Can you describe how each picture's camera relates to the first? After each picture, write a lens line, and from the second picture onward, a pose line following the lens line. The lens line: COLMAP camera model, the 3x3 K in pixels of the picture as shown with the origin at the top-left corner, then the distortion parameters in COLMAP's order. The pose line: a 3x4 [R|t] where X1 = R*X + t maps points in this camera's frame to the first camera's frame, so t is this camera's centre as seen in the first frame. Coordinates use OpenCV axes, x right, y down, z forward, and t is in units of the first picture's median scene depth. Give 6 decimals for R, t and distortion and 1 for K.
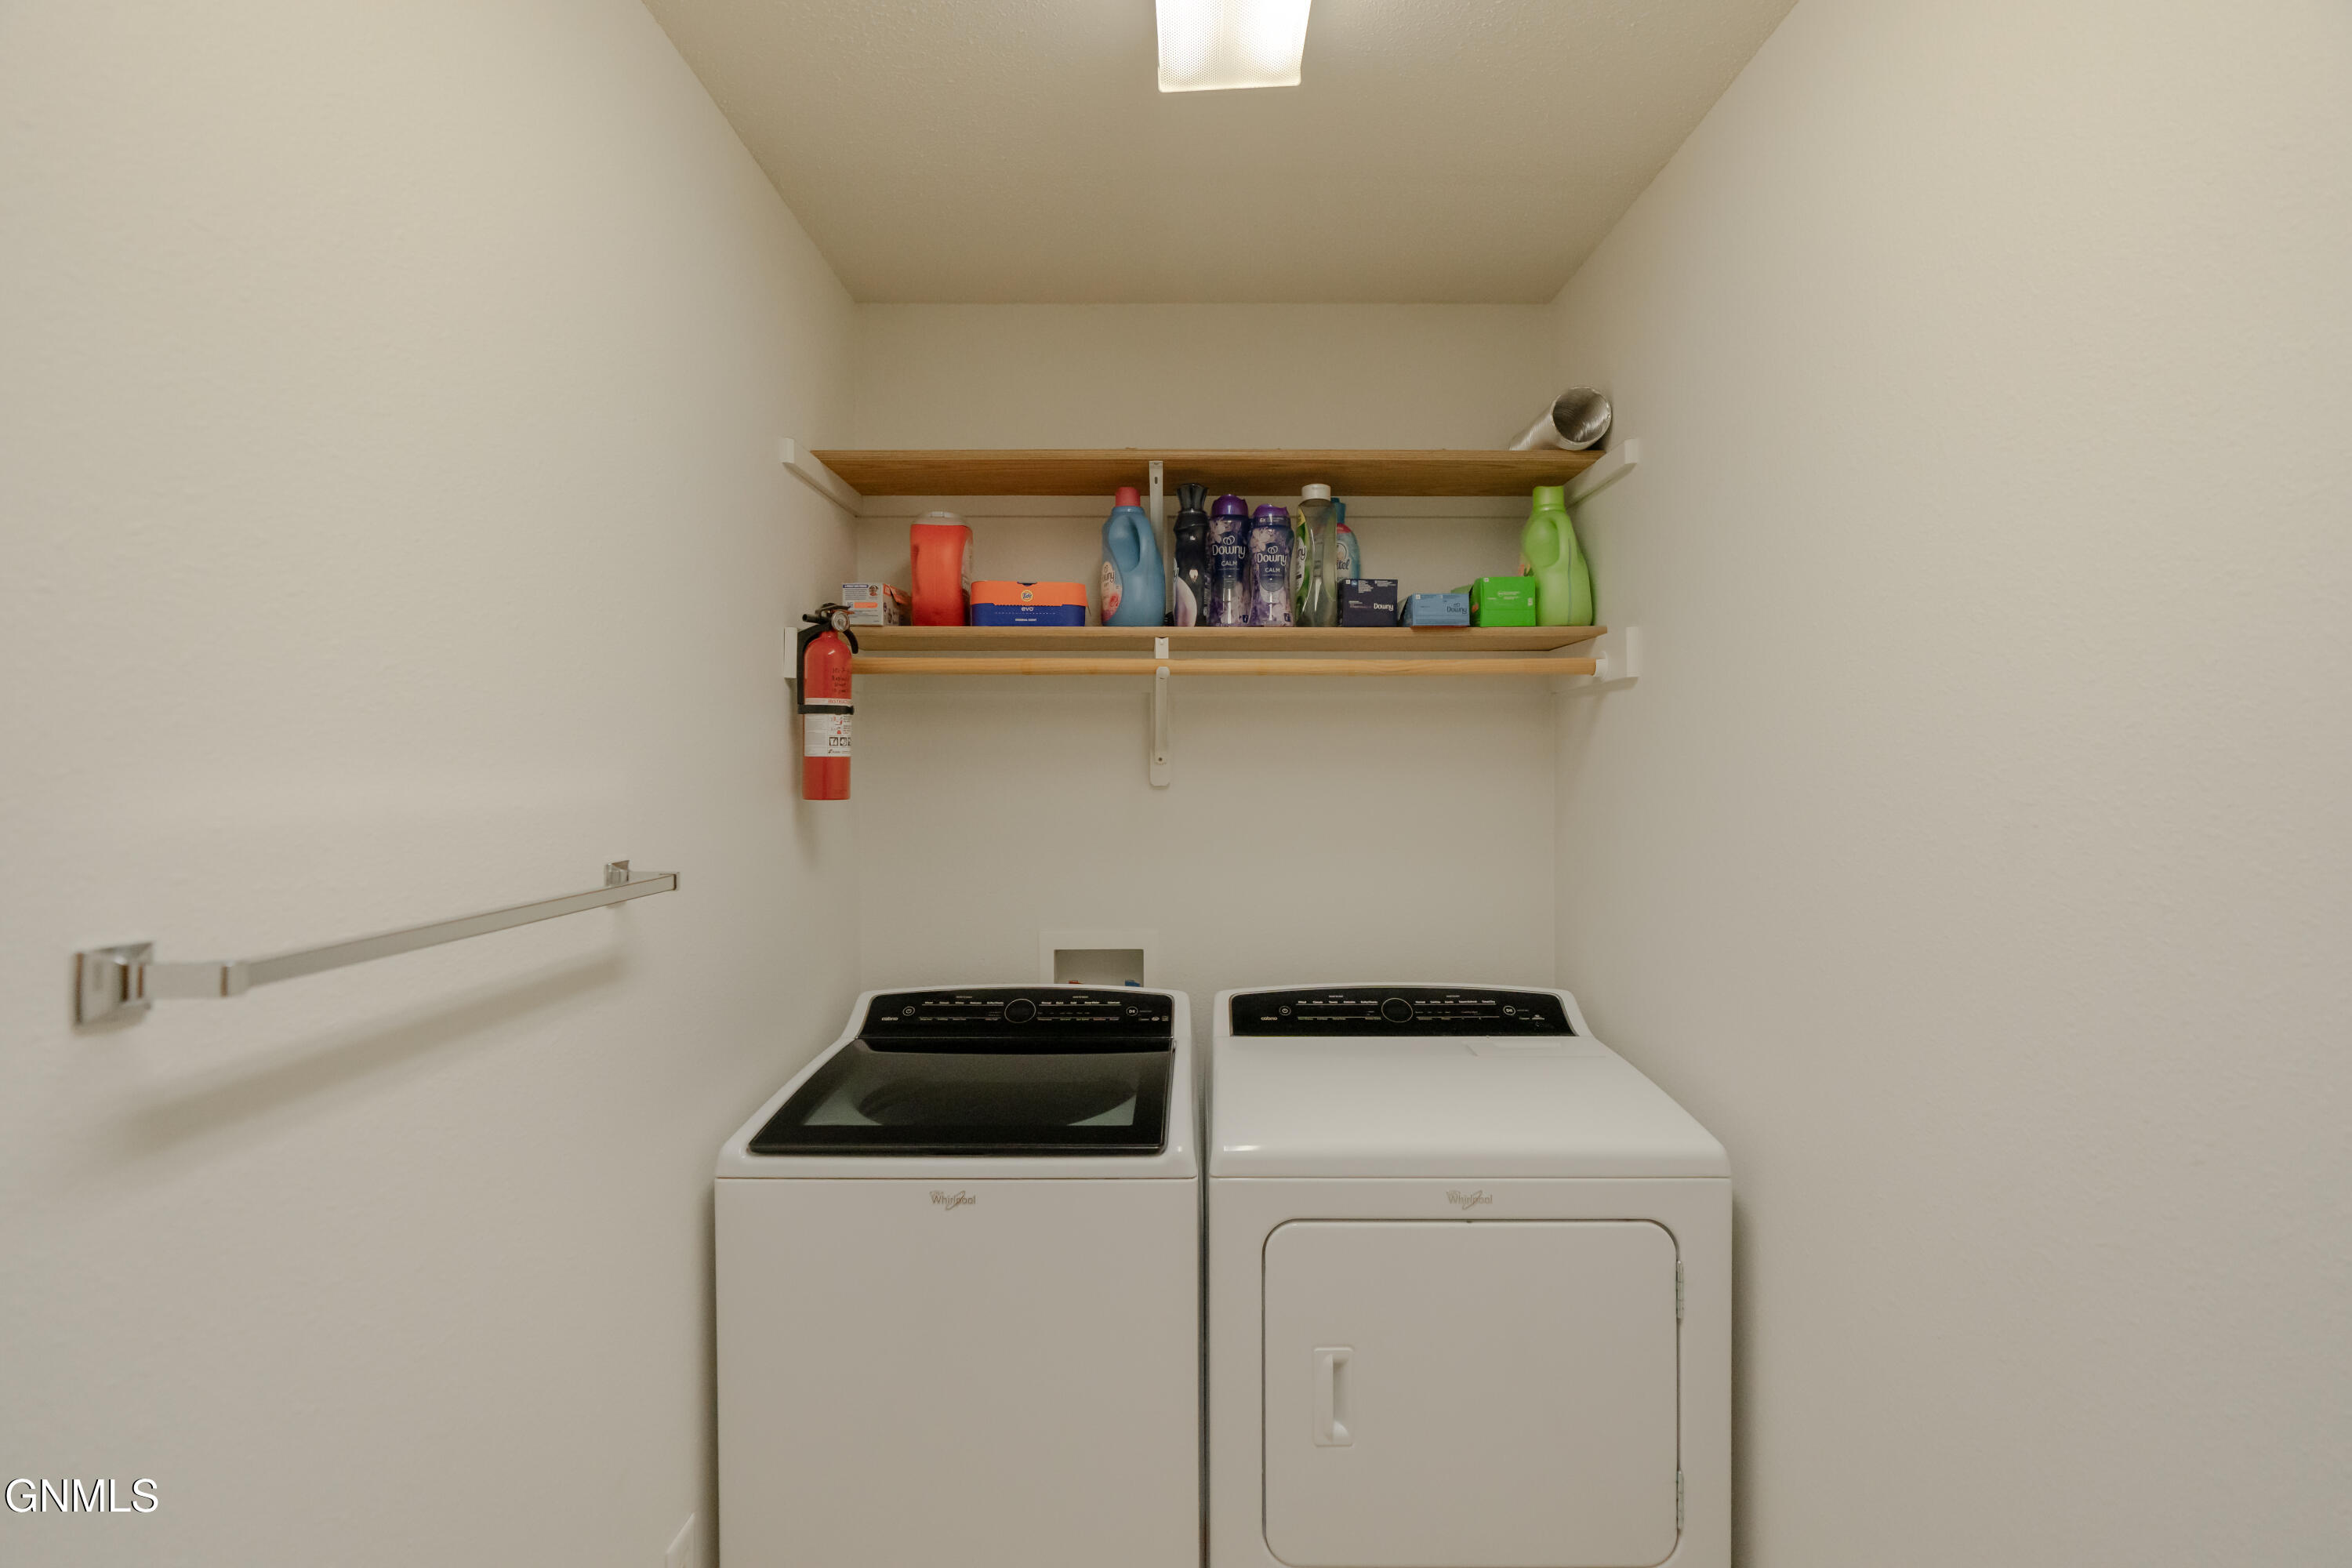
lens RADIAL K [[1074.9, 0, 1172.0], [0, 1074.9, 759.5], [0, 0, 1]] dist [-0.012329, 0.000390]
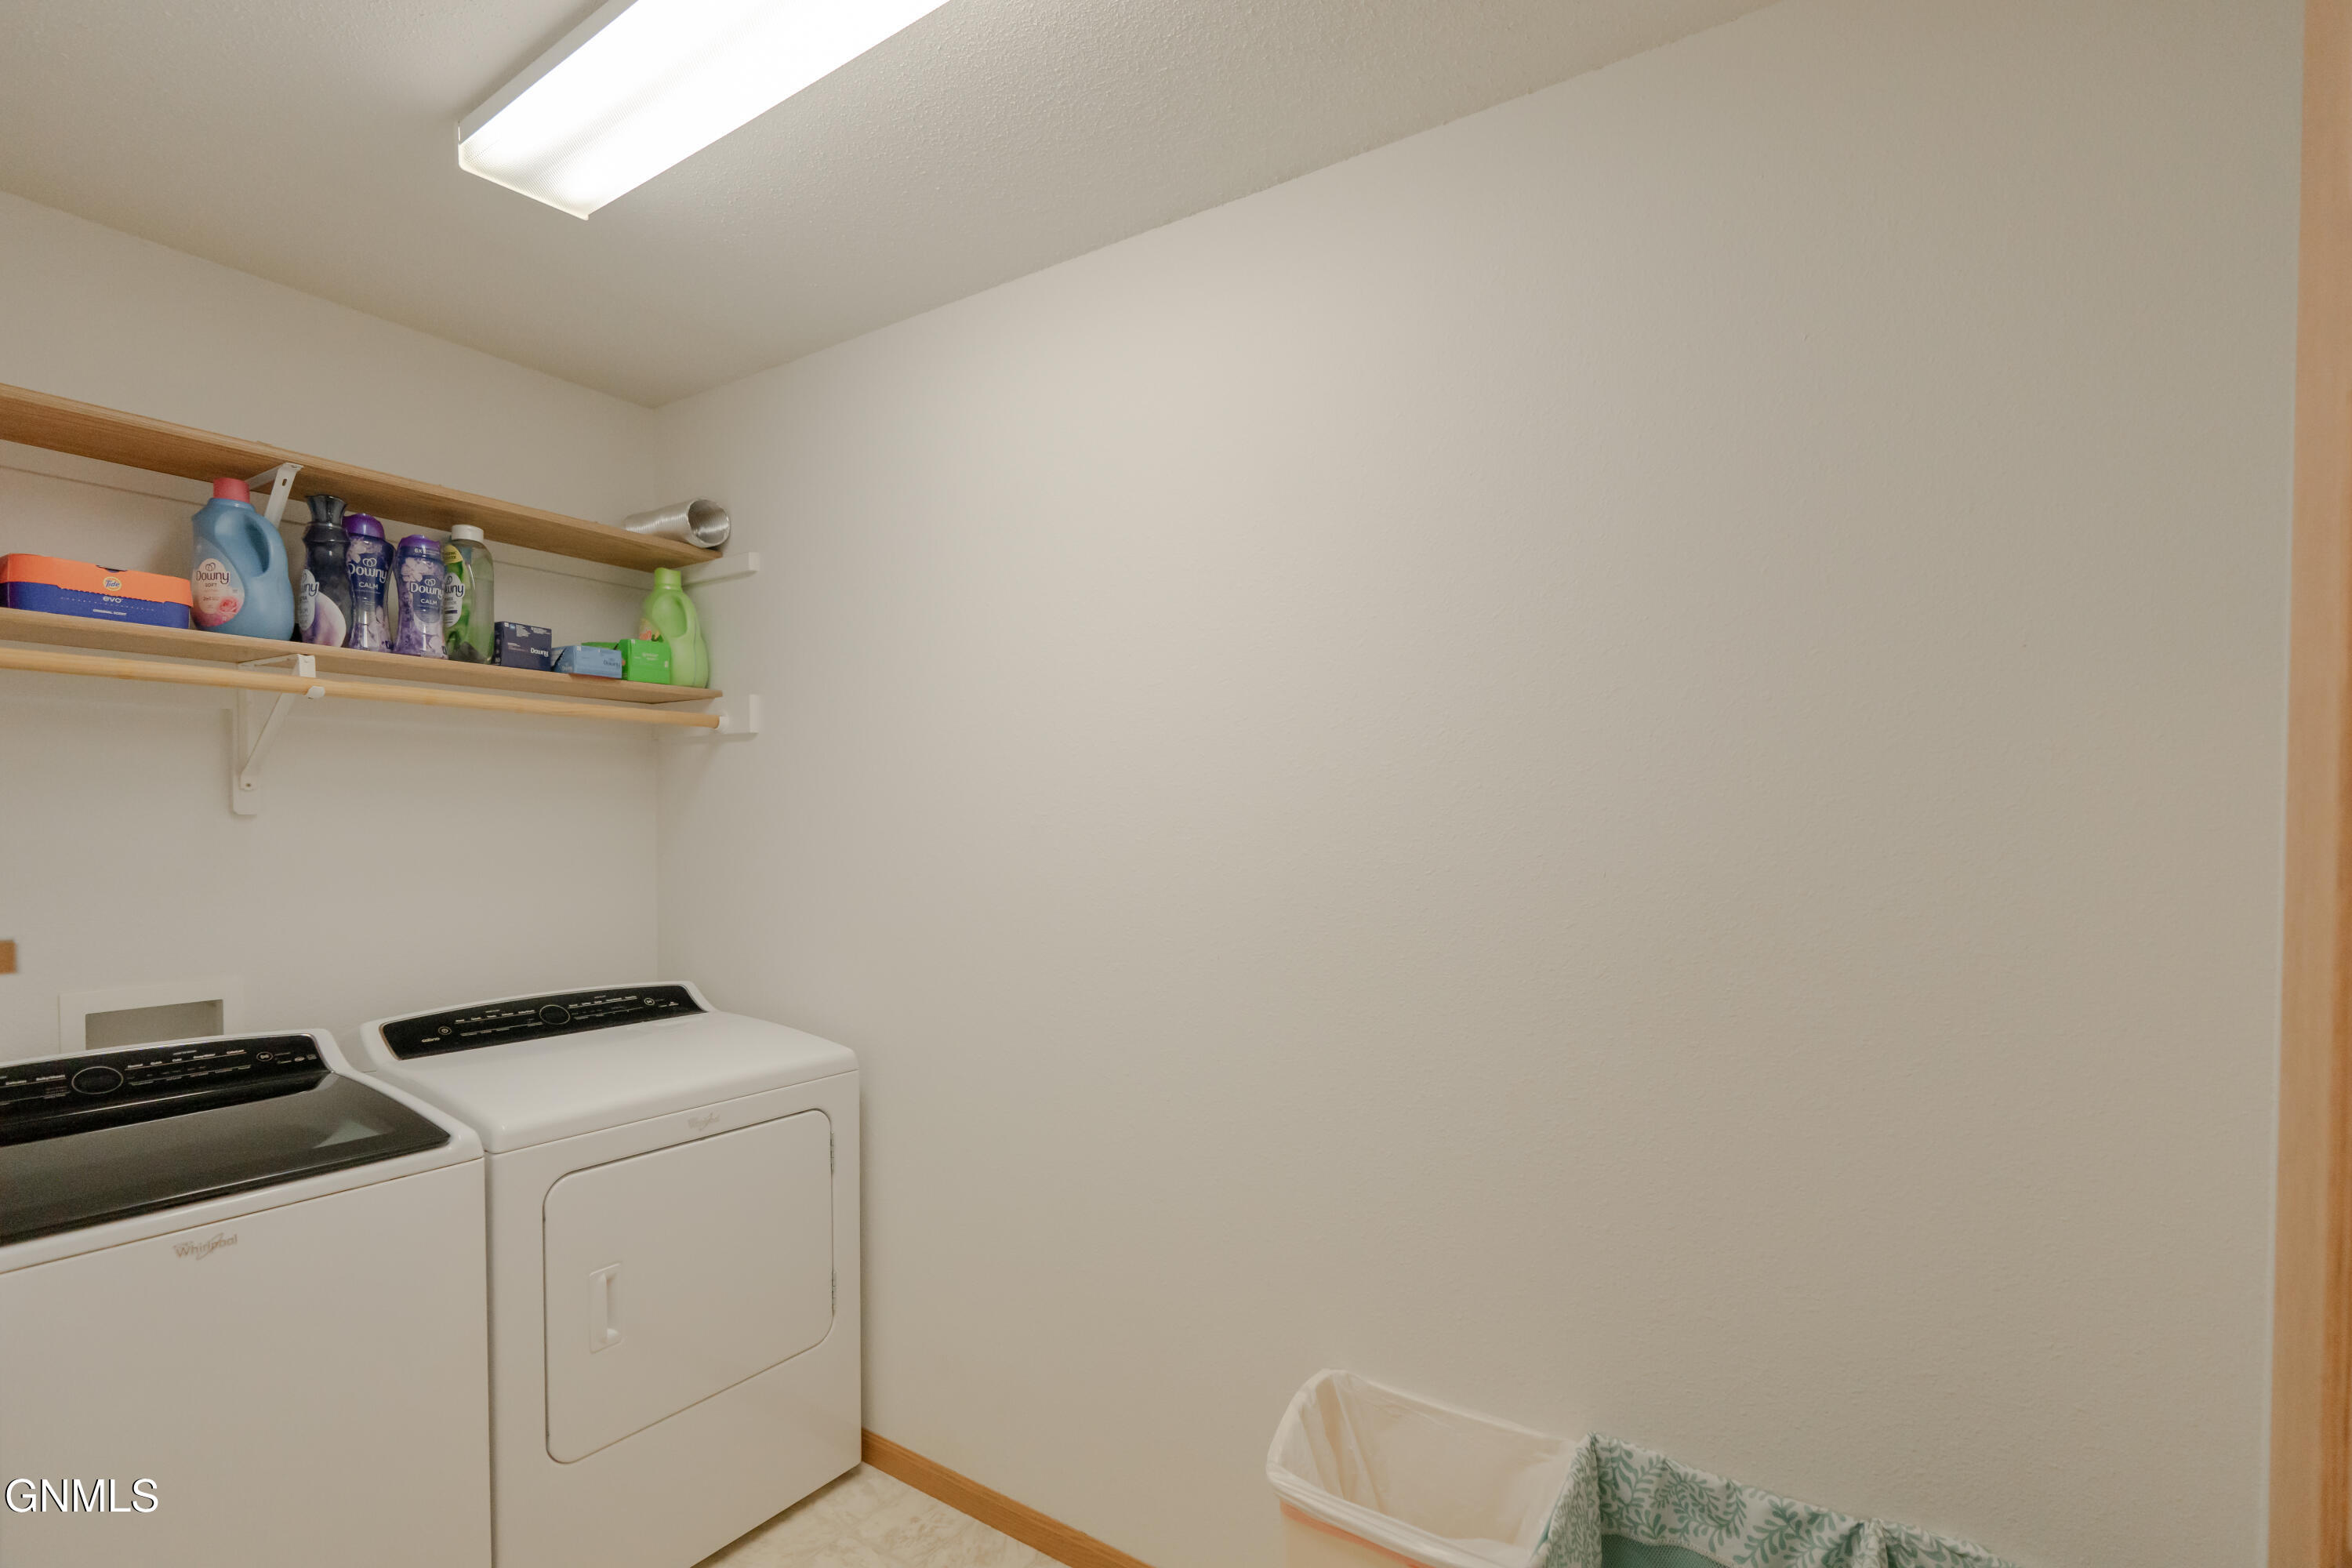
lens RADIAL K [[1074.9, 0, 1172.0], [0, 1074.9, 805.8], [0, 0, 1]] dist [-0.012329, 0.000390]
pose [[0.544364, 0.014599, 0.838722, -0.369411], [-0.010158, 0.999890, -0.010811, 0.020860], [-0.838788, -0.002635, 0.544452, -0.142893]]
